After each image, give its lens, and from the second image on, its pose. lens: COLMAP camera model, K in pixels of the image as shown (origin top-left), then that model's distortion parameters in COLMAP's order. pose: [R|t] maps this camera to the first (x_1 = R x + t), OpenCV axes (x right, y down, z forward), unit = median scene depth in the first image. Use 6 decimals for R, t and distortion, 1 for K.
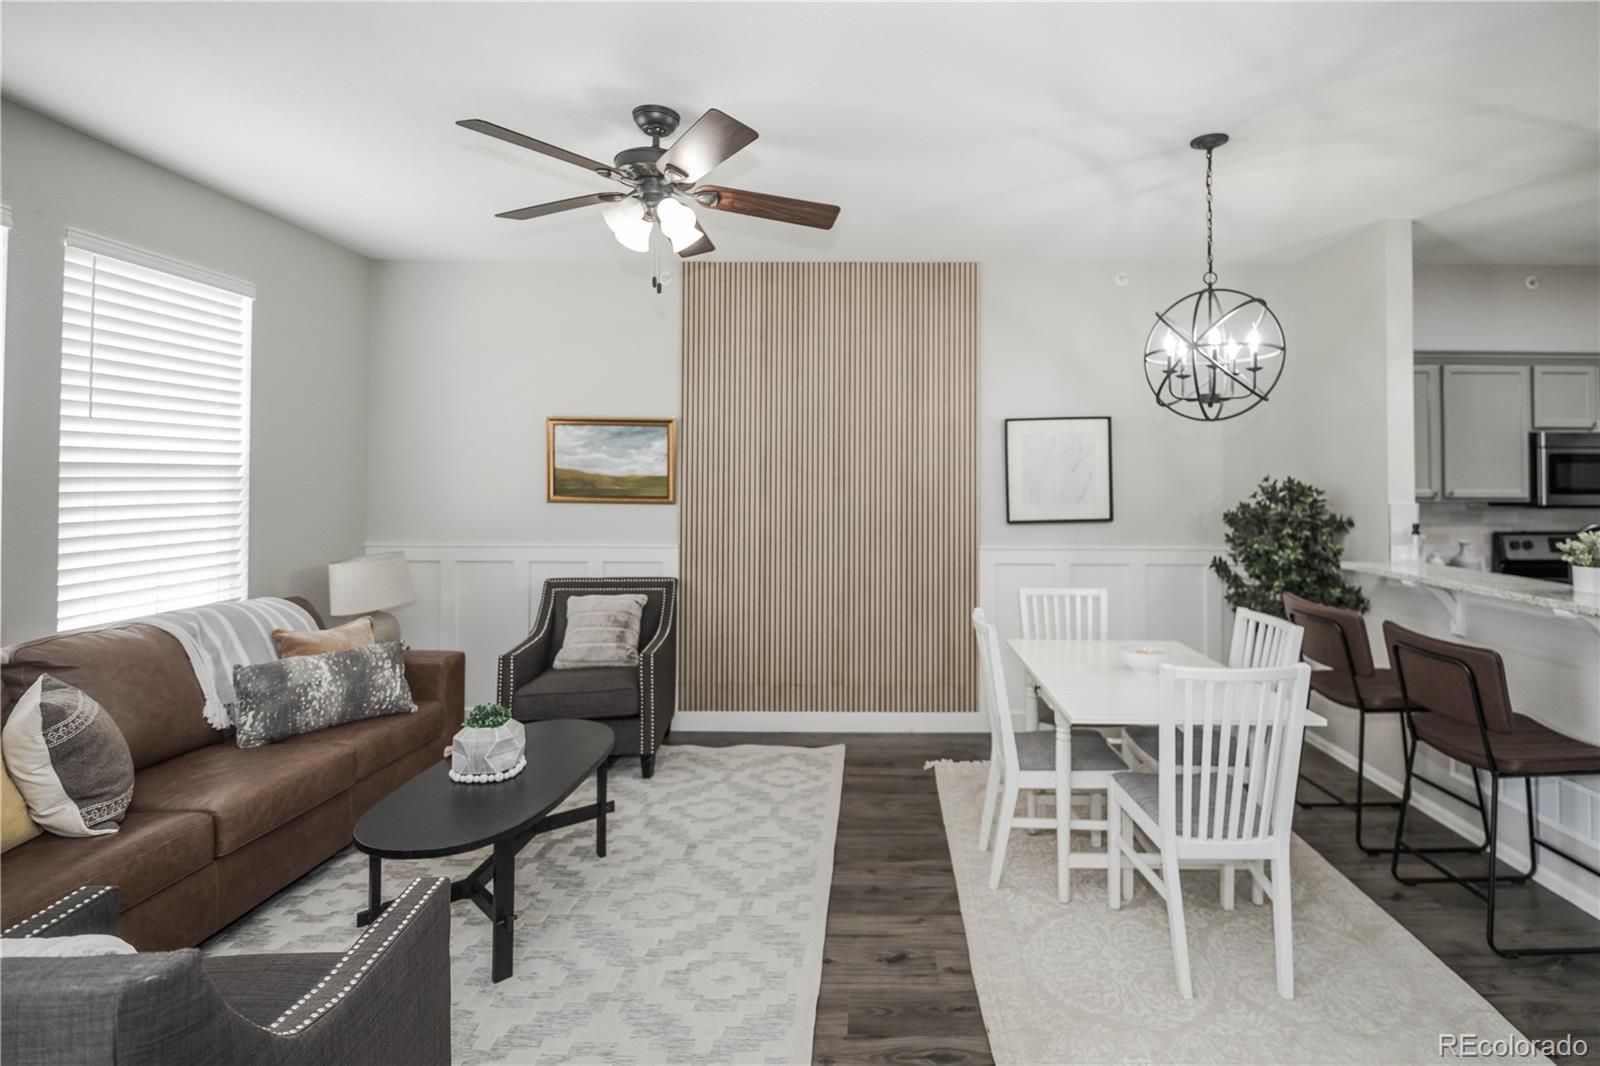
lens RADIAL K [[772.7, 0, 860.9], [0, 772.7, 464.3], [0, 0, 1]] dist [0.000911, -0.007611]
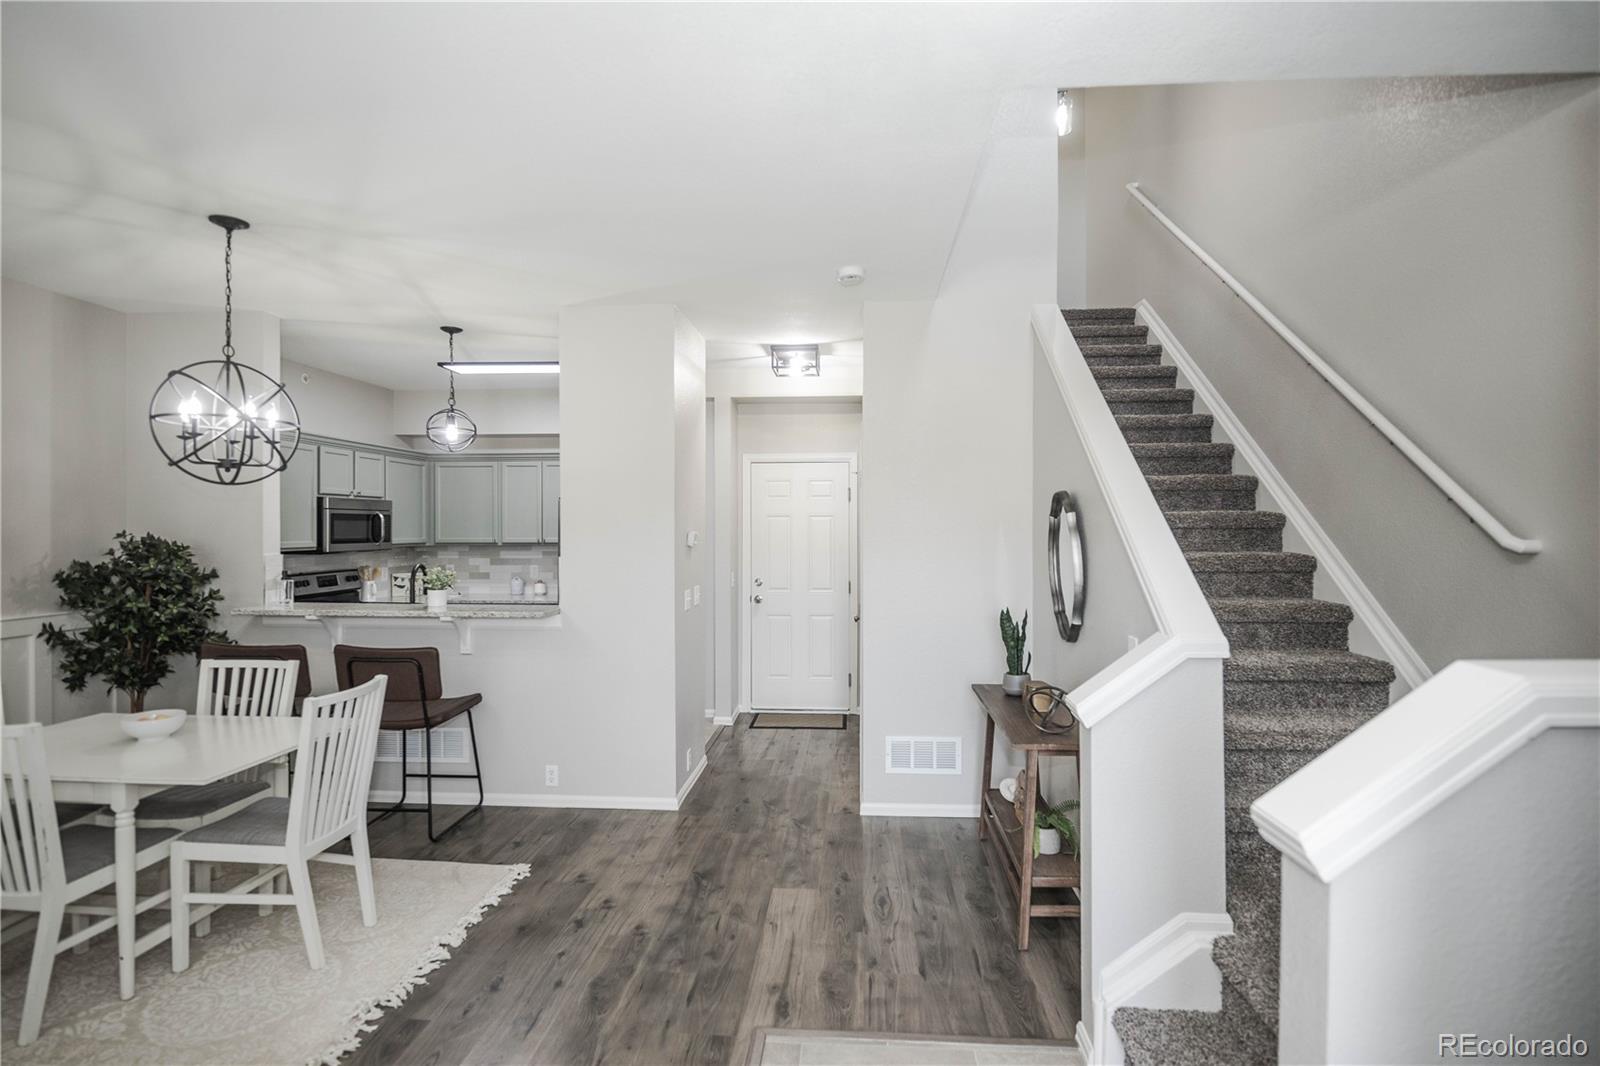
lens RADIAL K [[772.7, 0, 819.0], [0, 772.7, 528.8], [0, 0, 1]] dist [0.000911, -0.007611]
pose [[0.048821, -0.006783, 0.998785, -0.417072], [-0.018190, 0.999805, 0.007679, -0.012988], [-0.998642, -0.018543, 0.048688, 0.093242]]
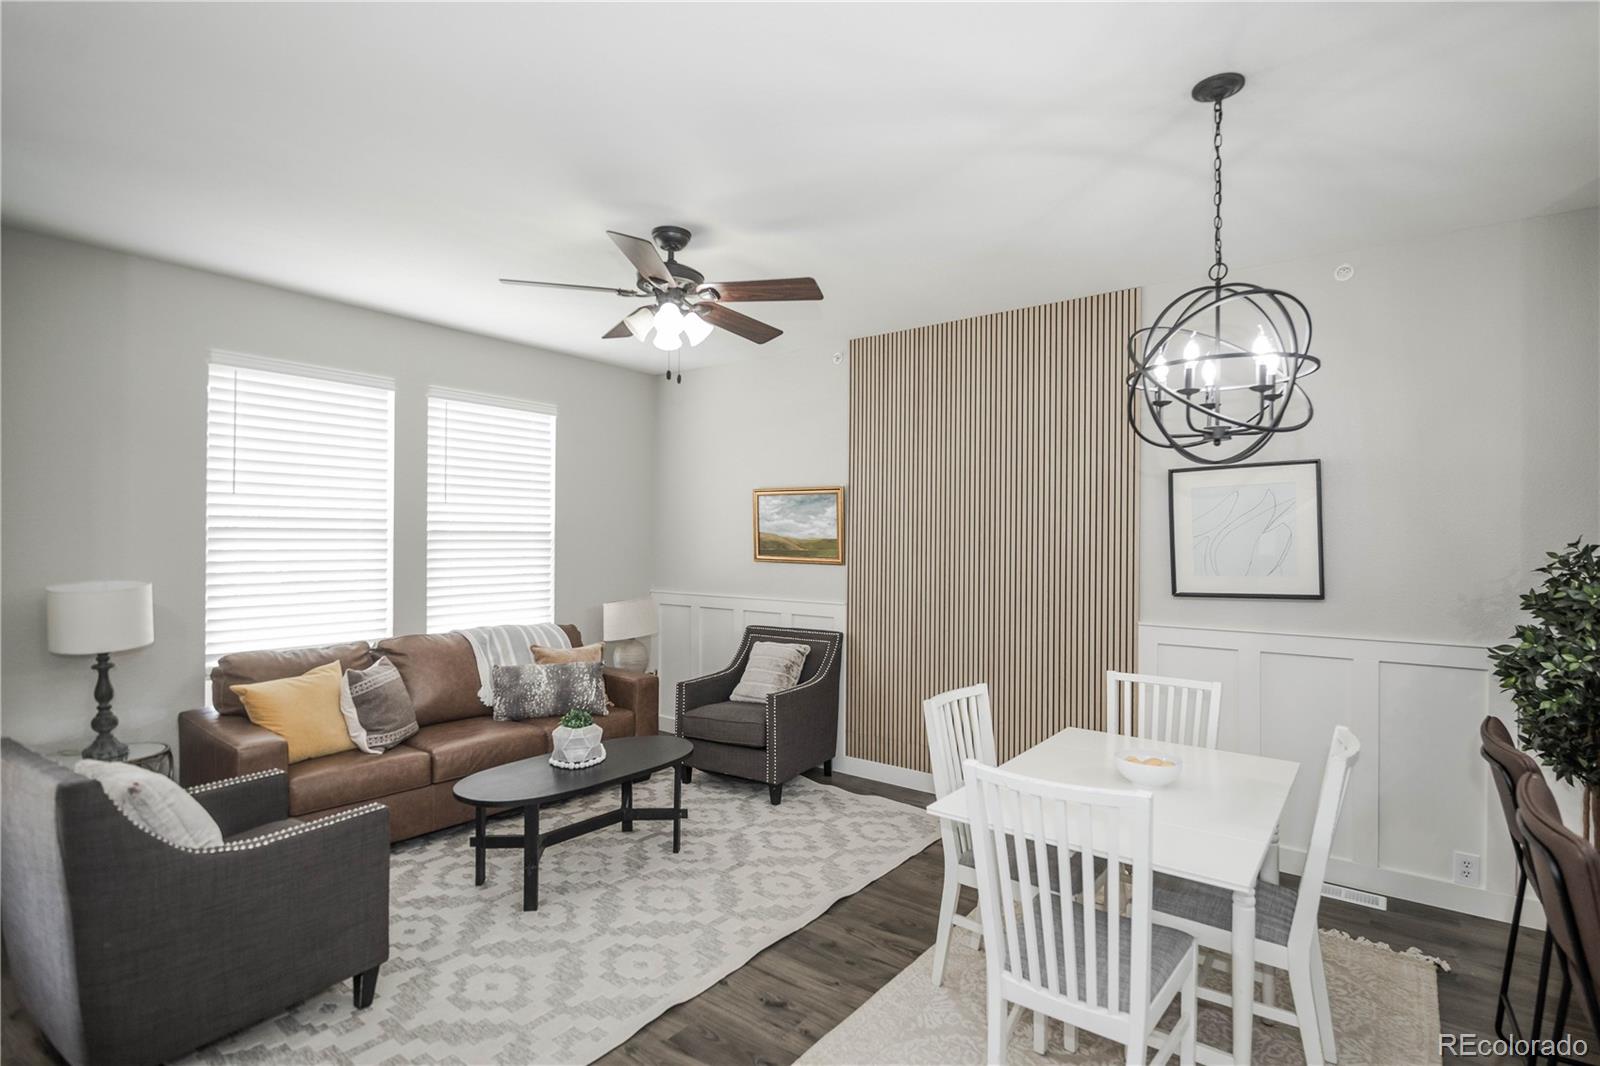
lens RADIAL K [[772.7, 0, 817.1], [0, 772.7, 535.7], [0, 0, 1]] dist [0.000911, -0.007611]
pose [[0.801229, -0.002611, -0.598352, 0.431579], [0.008808, 0.999934, 0.007431, 0.002626], [0.598293, -0.011224, 0.801199, 0.126950]]
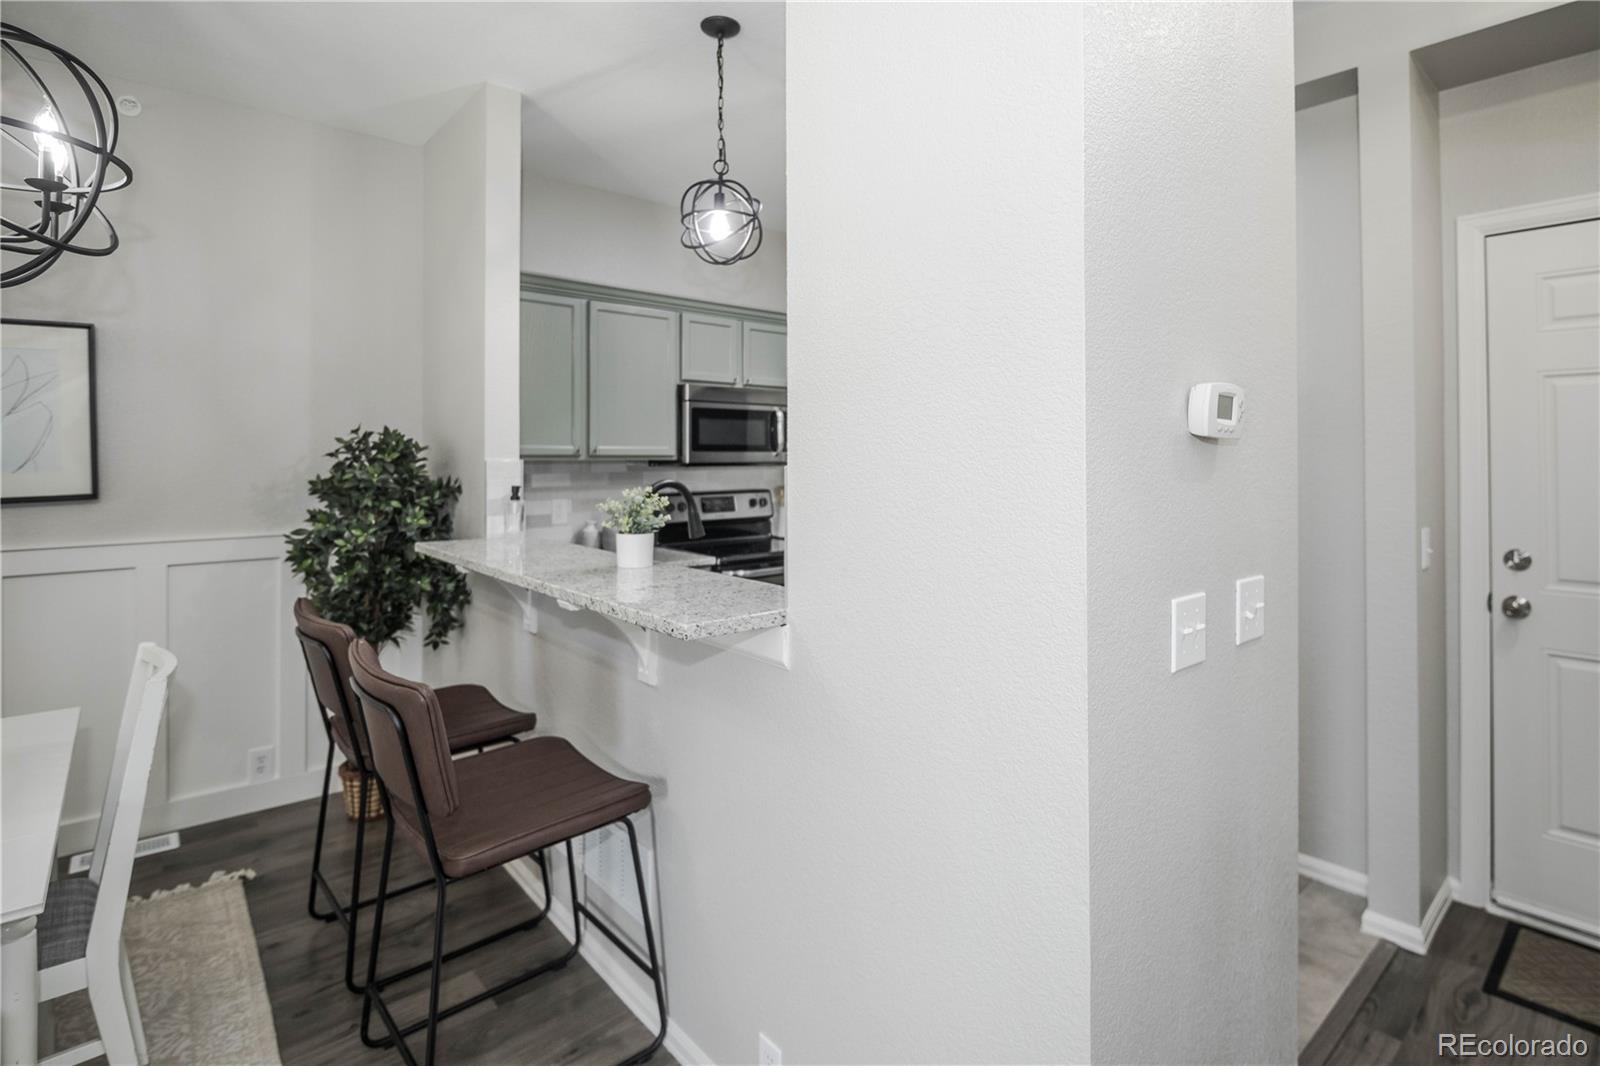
lens RADIAL K [[772.7, 0, 802.0], [0, 772.7, 446.3], [0, 0, 1]] dist [0.000911, -0.007611]
pose [[0.753174, 0.003530, 0.657812, 0.393164], [-0.007627, 0.999965, 0.003366, 0.029859], [-0.657778, -0.007552, 0.753174, 0.213171]]
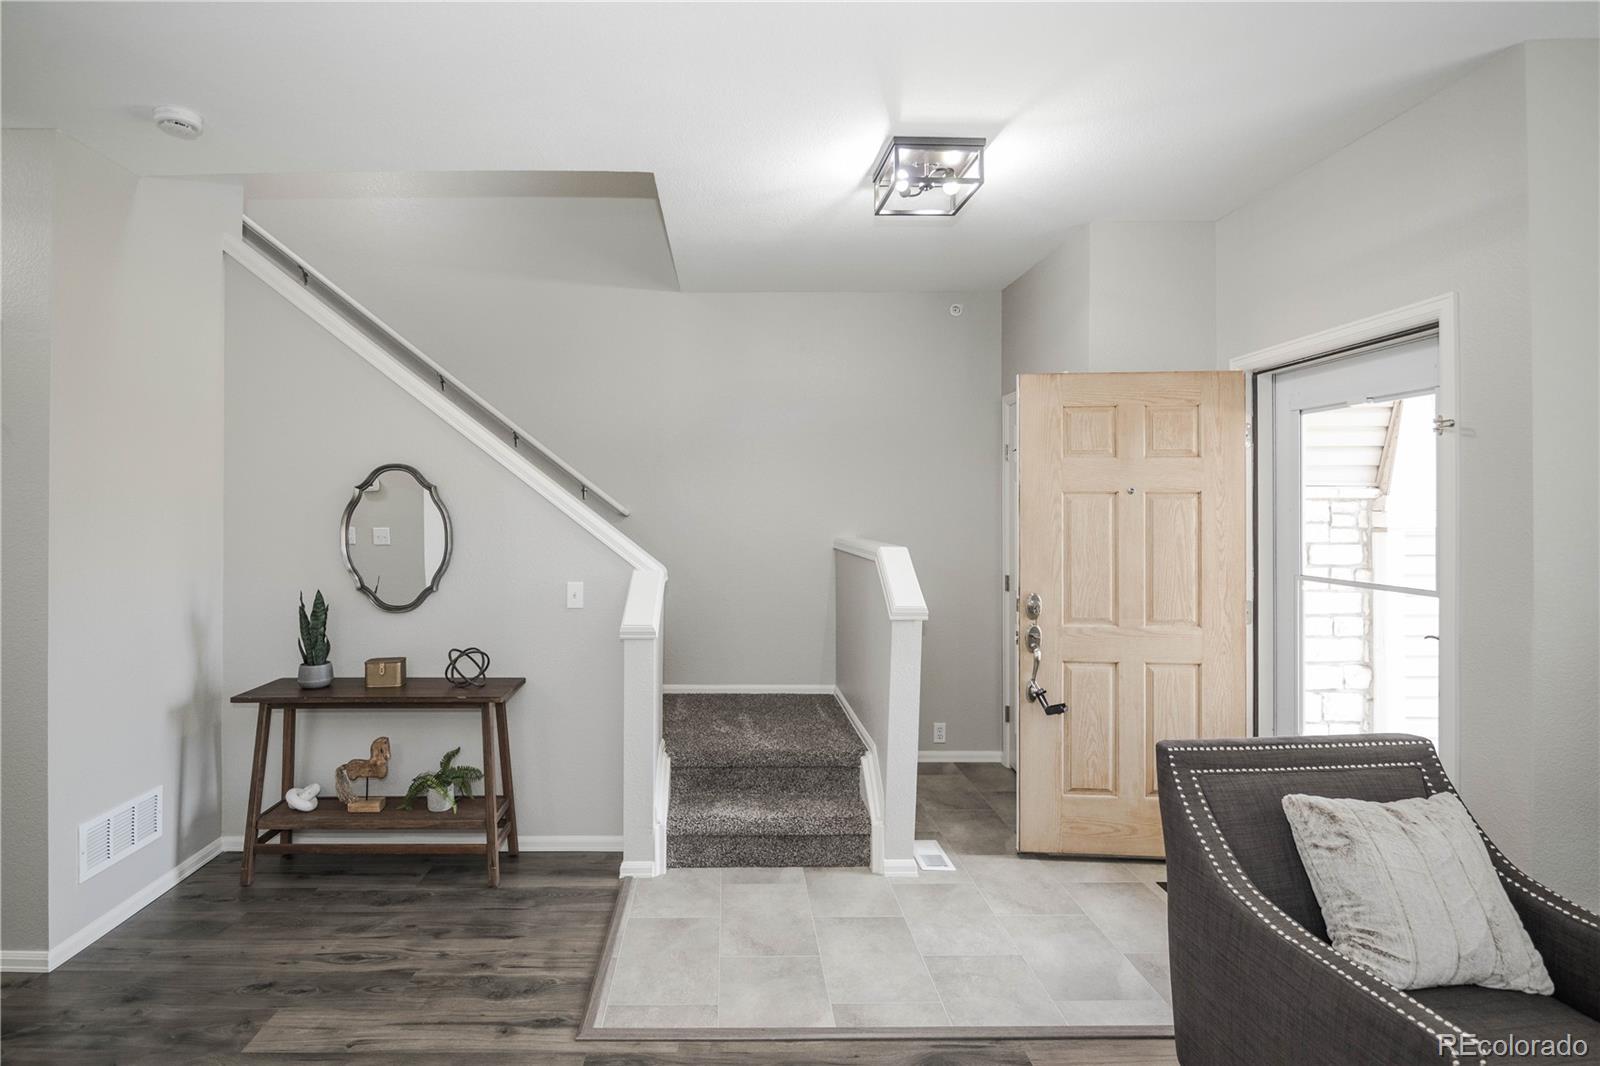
lens RADIAL K [[772.7, 0, 738.1], [0, 772.7, 502.1], [0, 0, 1]] dist [0.000911, -0.007611]
pose [[-0.999906, -0.002419, -0.013529, 0.067853], [-0.001967, 0.999443, -0.033320, 0.016777], [0.013602, -0.033290, -0.999353, 0.723065]]
